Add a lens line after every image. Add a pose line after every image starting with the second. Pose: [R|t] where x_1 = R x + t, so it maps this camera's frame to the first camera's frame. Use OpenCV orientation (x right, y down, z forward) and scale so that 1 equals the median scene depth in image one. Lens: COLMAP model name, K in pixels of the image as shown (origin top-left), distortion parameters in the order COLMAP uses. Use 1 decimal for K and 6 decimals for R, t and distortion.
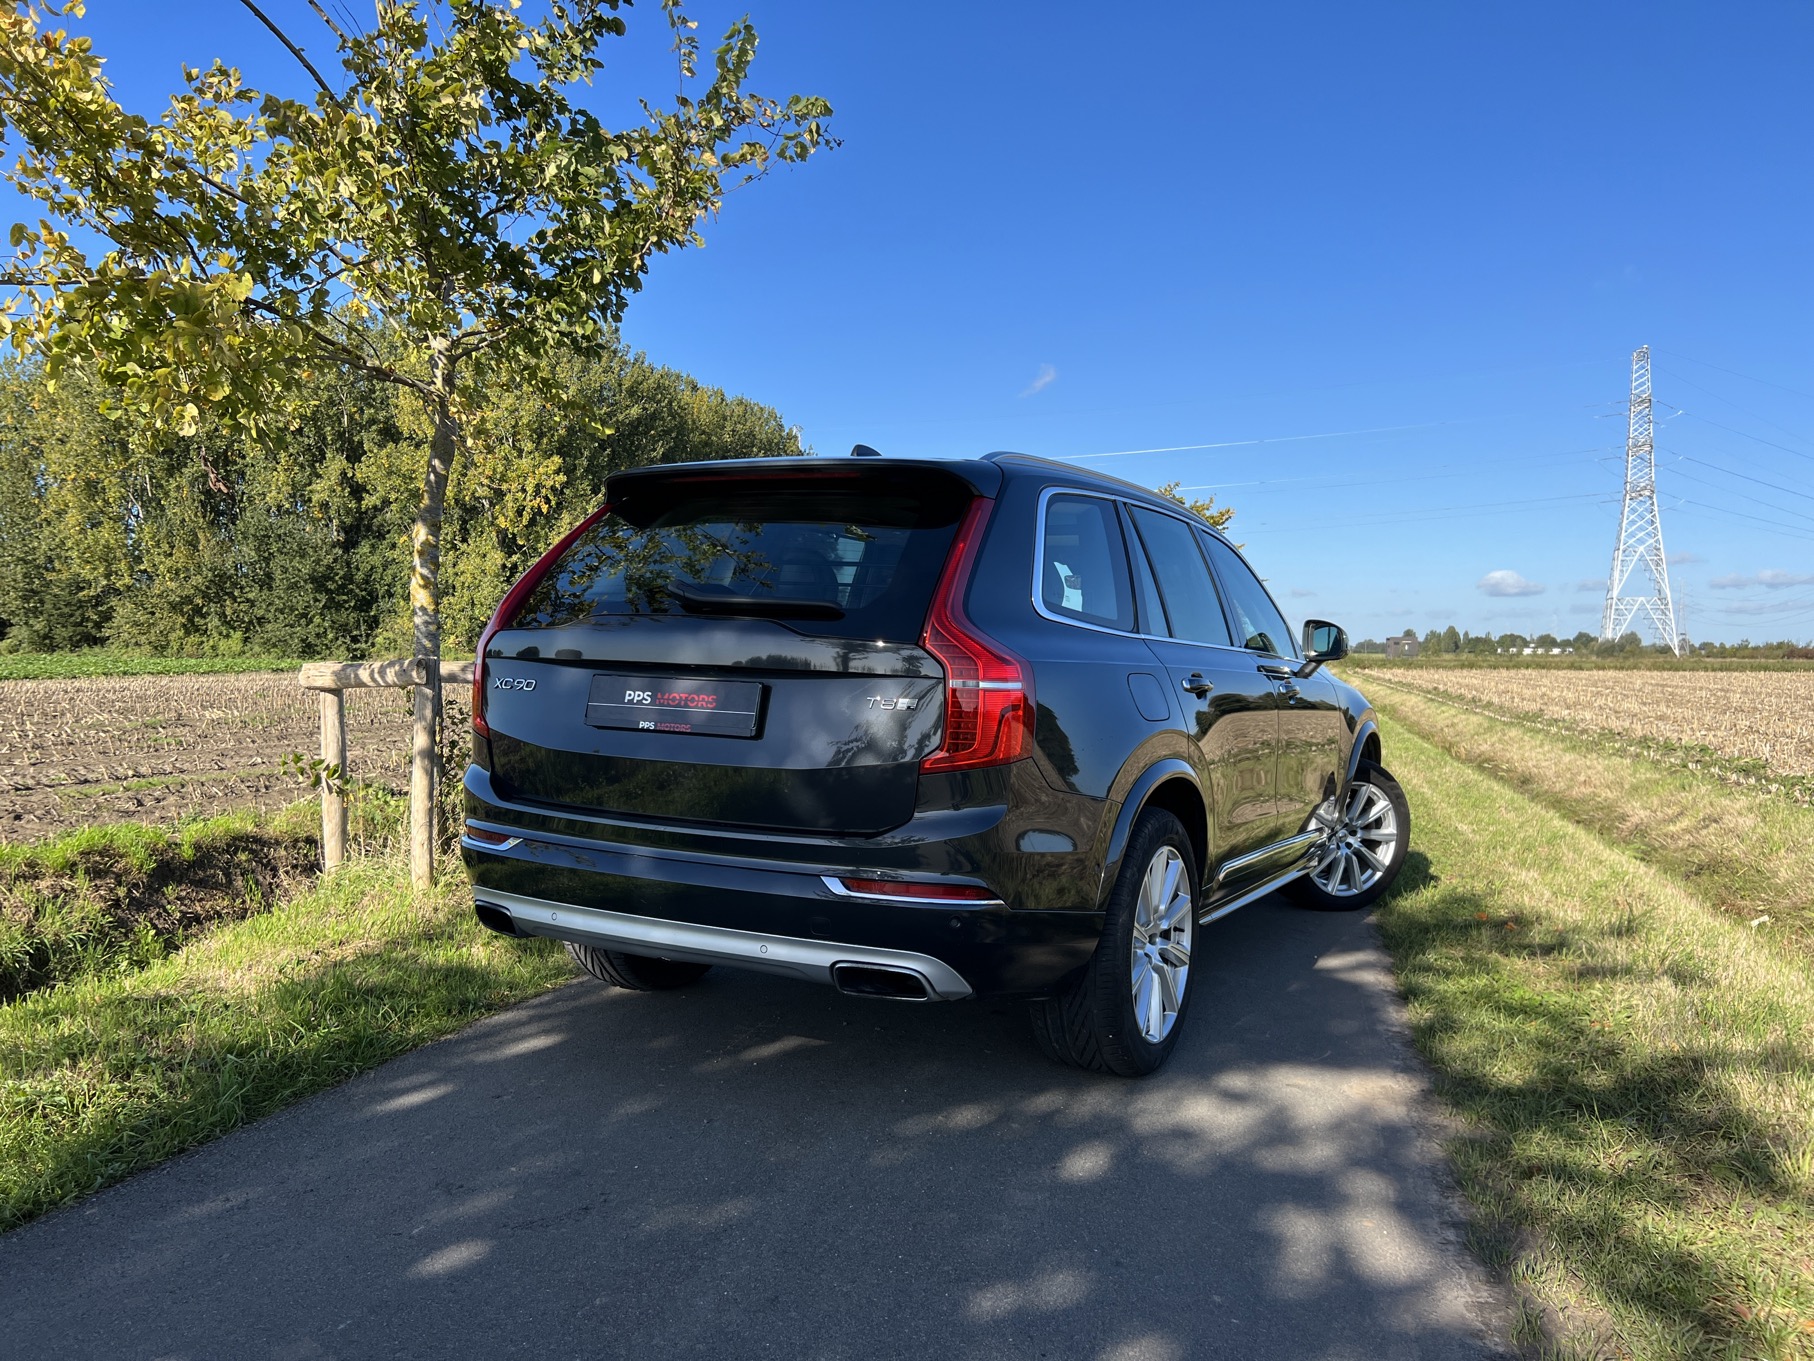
lens RADIAL K [[1409.5, 0, 940.8], [0, 1409.5, 693.8], [0, 0, 1]] dist [0.070049, -0.085274]
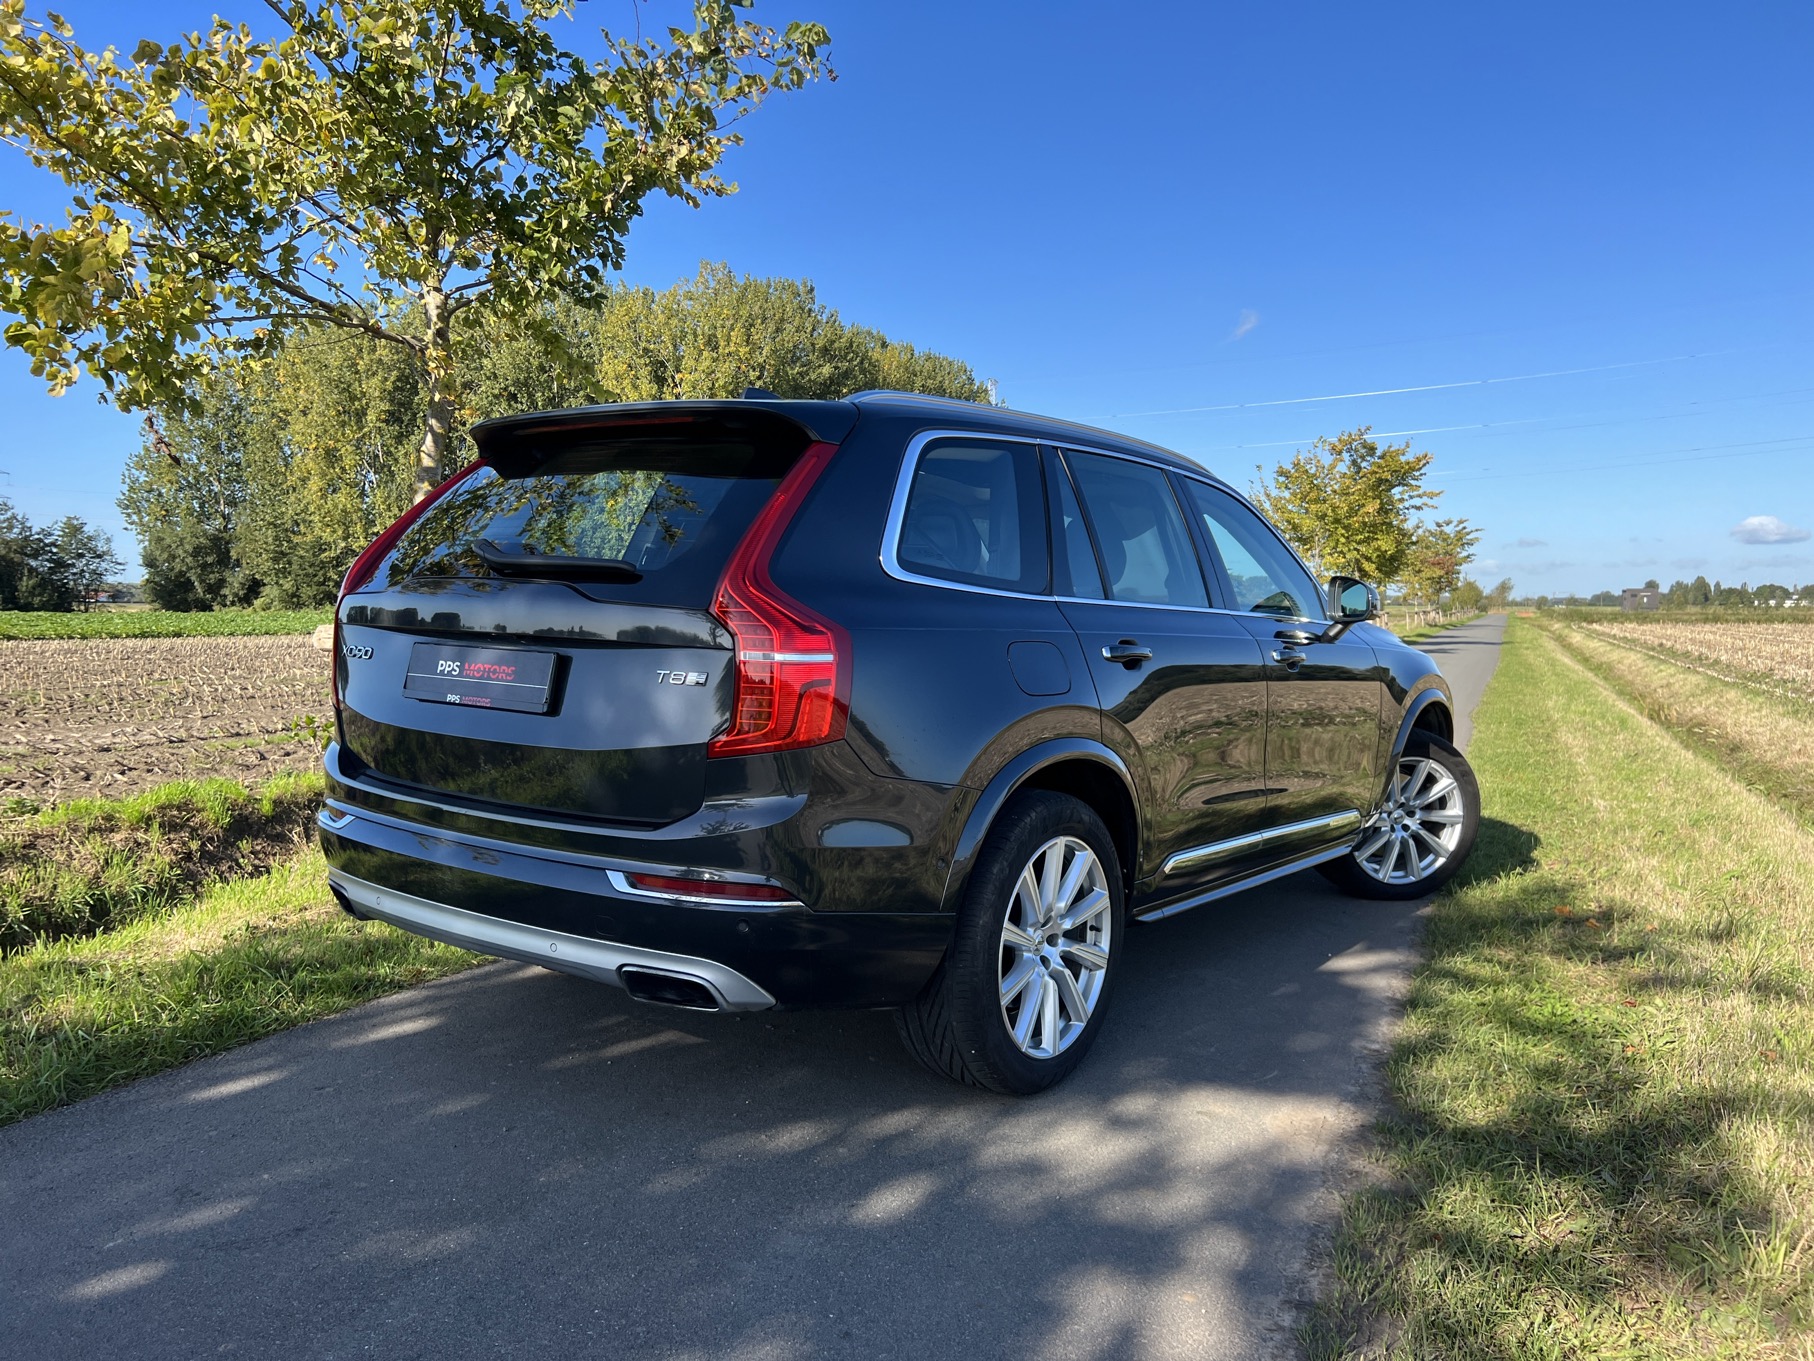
lens RADIAL K [[1409.5, 0, 927.6], [0, 1409.5, 690.9], [0, 0, 1]] dist [0.070049, -0.085274]
pose [[0.988462, 0.006099, -0.151343, 0.135743], [-0.001596, 0.999553, 0.029856, -0.006190], [0.151458, -0.029270, 0.988030, 0.076678]]
